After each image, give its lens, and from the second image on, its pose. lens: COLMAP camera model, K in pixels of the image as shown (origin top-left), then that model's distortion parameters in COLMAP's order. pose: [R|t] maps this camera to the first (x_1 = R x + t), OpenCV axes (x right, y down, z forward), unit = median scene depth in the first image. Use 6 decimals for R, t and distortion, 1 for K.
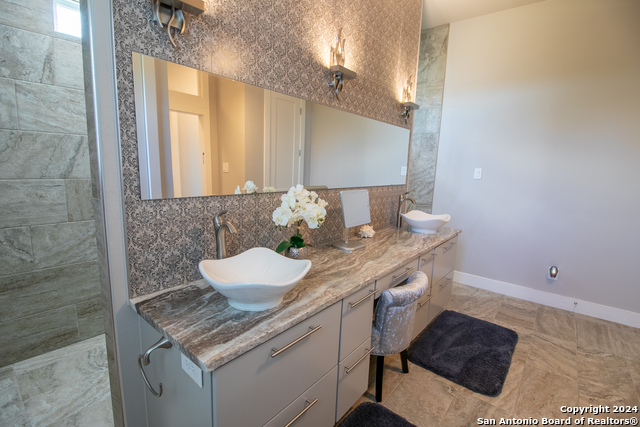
lens RADIAL K [[293.7, 0, 319.7], [0, 293.7, 219.0], [0, 0, 1]] dist [-0.004146, -0.008884]
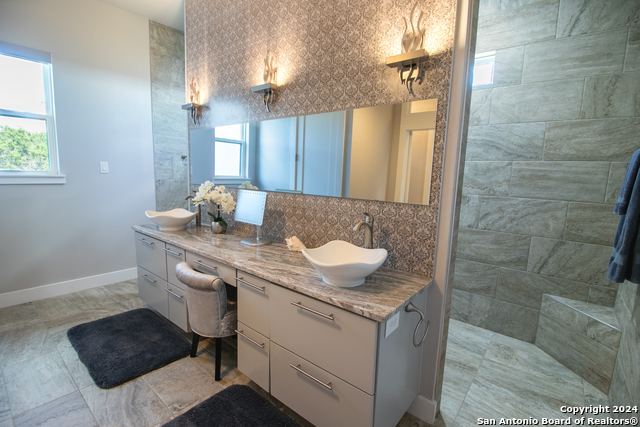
lens RADIAL K [[293.7, 0, 320.6], [0, 293.7, 209.6], [0, 0, 1]] dist [-0.004146, -0.008884]
pose [[0.019728, 0.105889, -0.994182, 1.119692], [-0.192213, 0.976228, 0.100163, -0.171766], [0.981155, 0.189119, 0.039613, 1.108933]]
